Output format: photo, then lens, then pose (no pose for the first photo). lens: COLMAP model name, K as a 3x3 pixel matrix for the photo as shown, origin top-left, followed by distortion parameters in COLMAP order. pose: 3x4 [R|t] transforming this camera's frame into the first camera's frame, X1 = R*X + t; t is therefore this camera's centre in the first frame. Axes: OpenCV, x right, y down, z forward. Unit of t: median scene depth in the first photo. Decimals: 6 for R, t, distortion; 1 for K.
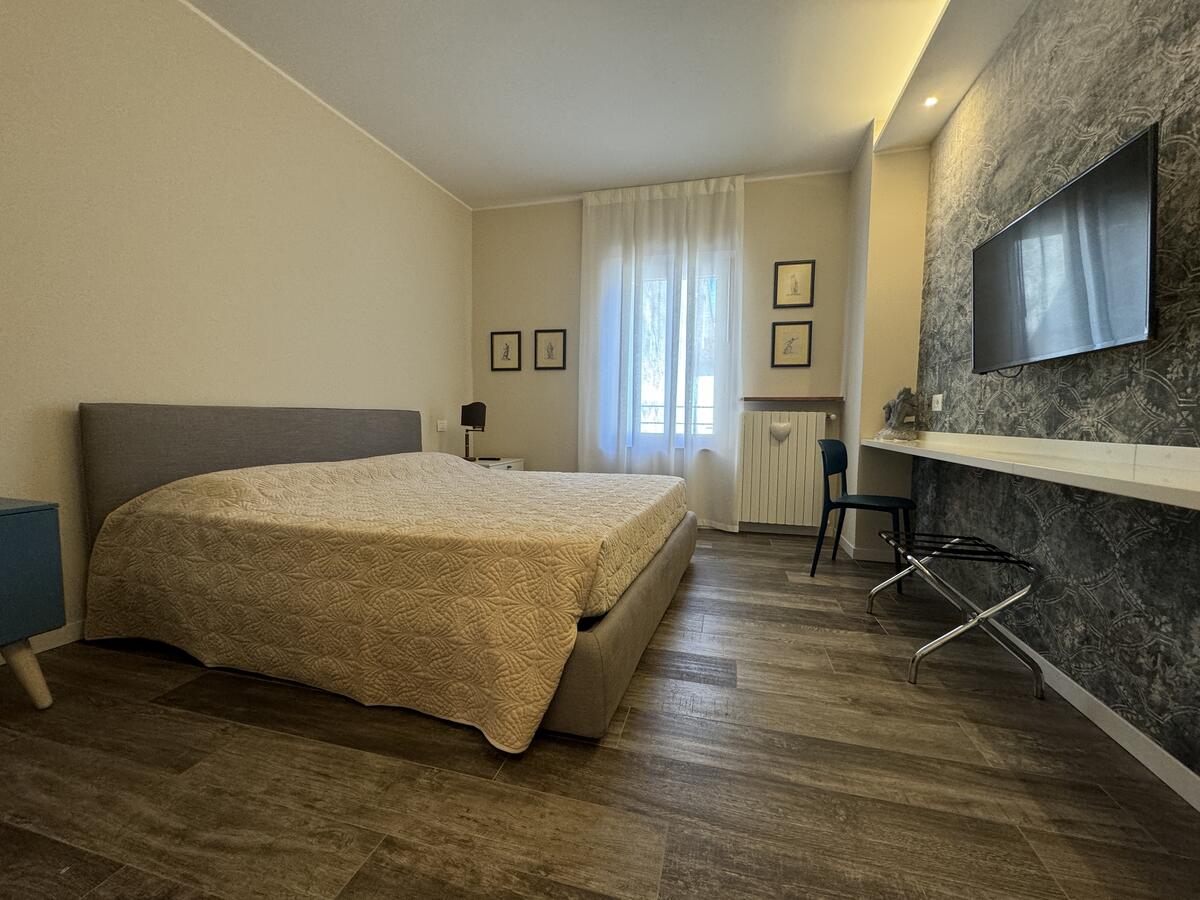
lens RADIAL K [[480.7, 0, 605.6], [0, 480.7, 451.1], [0, 0, 1]] dist [-0.001404, -0.000071]
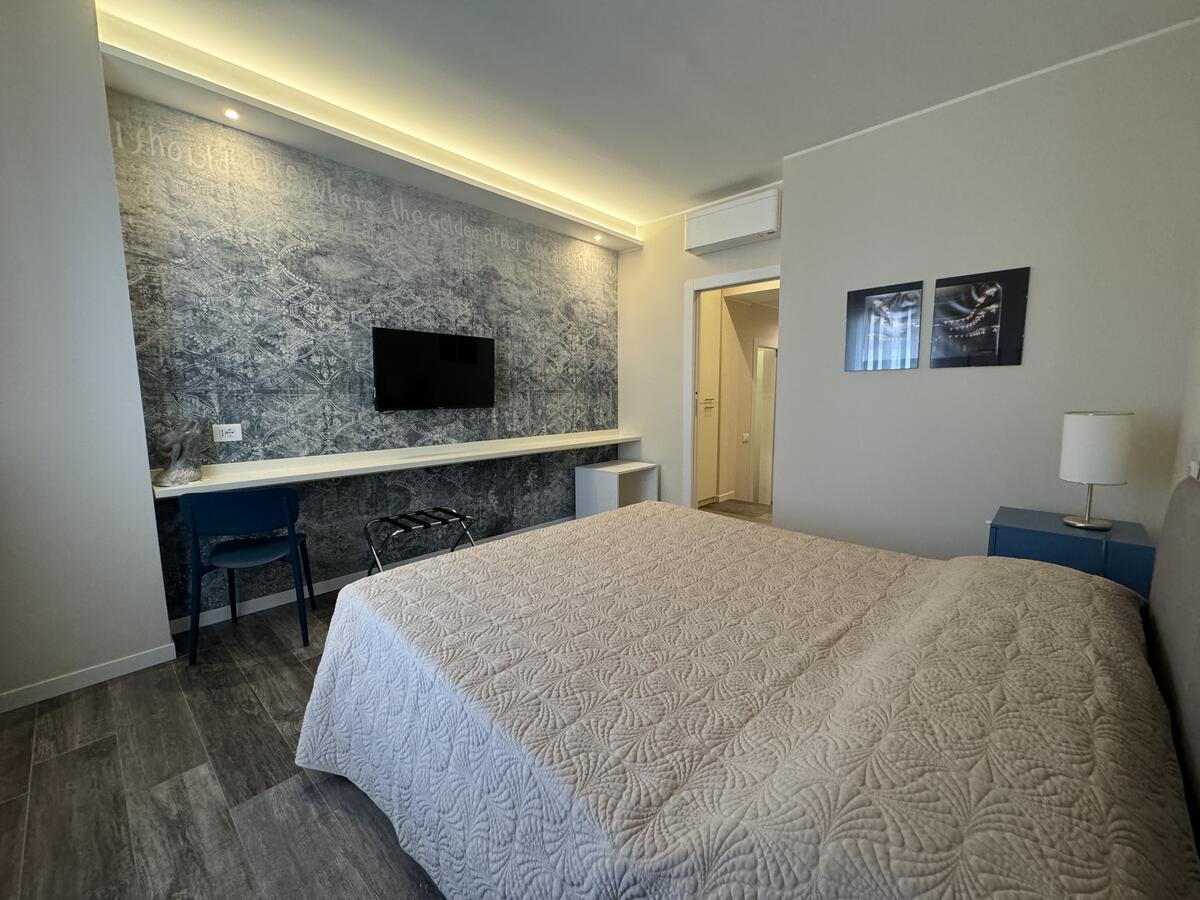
lens RADIAL K [[480.7, 0, 598.6], [0, 480.7, 448.4], [0, 0, 1]] dist [-0.001404, -0.000071]
pose [[-0.890404, -0.058474, 0.451400, -0.495612], [0.025155, 0.983877, 0.177070, -0.276727], [-0.454476, 0.169019, -0.874577, 1.891380]]
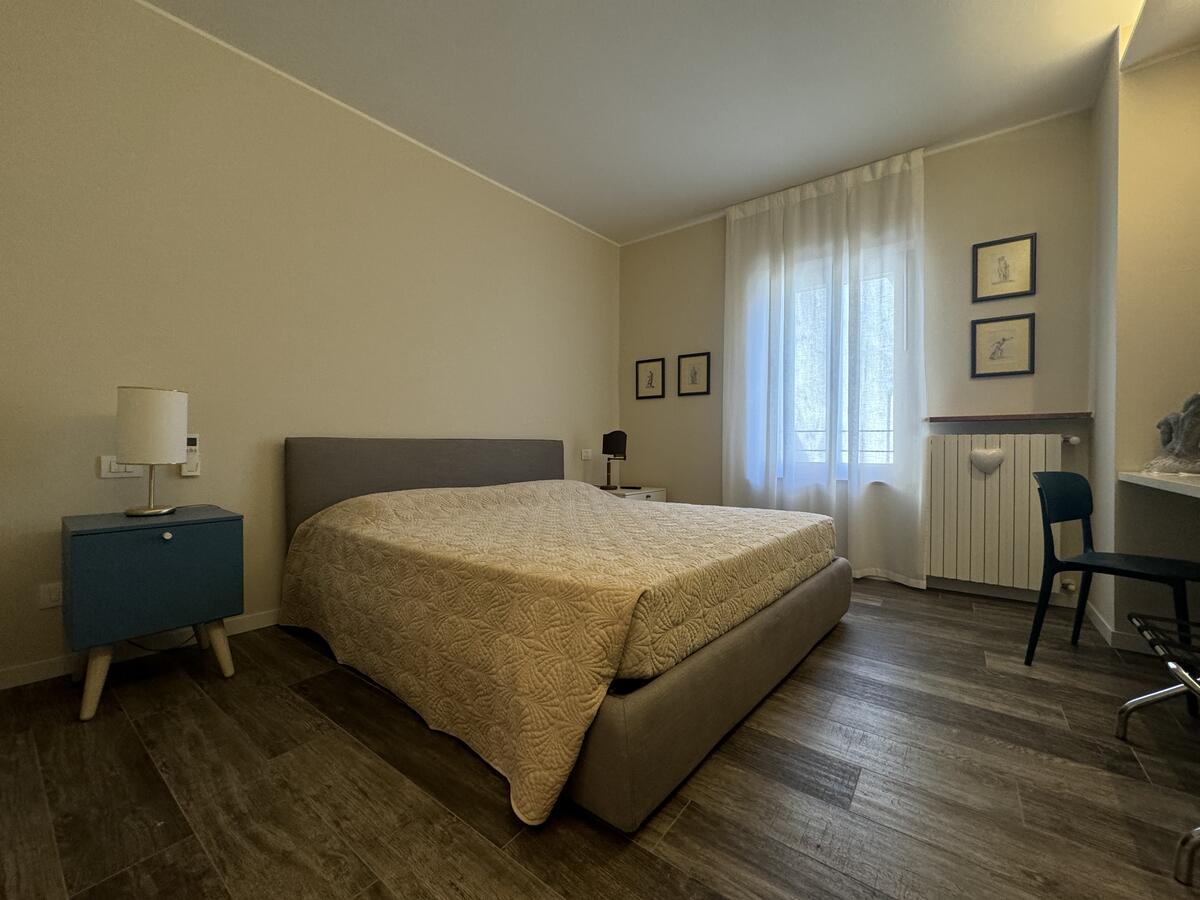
lens RADIAL K [[480.7, 0, 602.6], [0, 480.7, 449.8], [0, 0, 1]] dist [-0.001404, -0.000071]
pose [[0.923755, -0.006832, -0.382924, 0.165083], [-0.016834, 0.998150, -0.058419, -0.005433], [0.382614, 0.060412, 0.921931, 0.115710]]
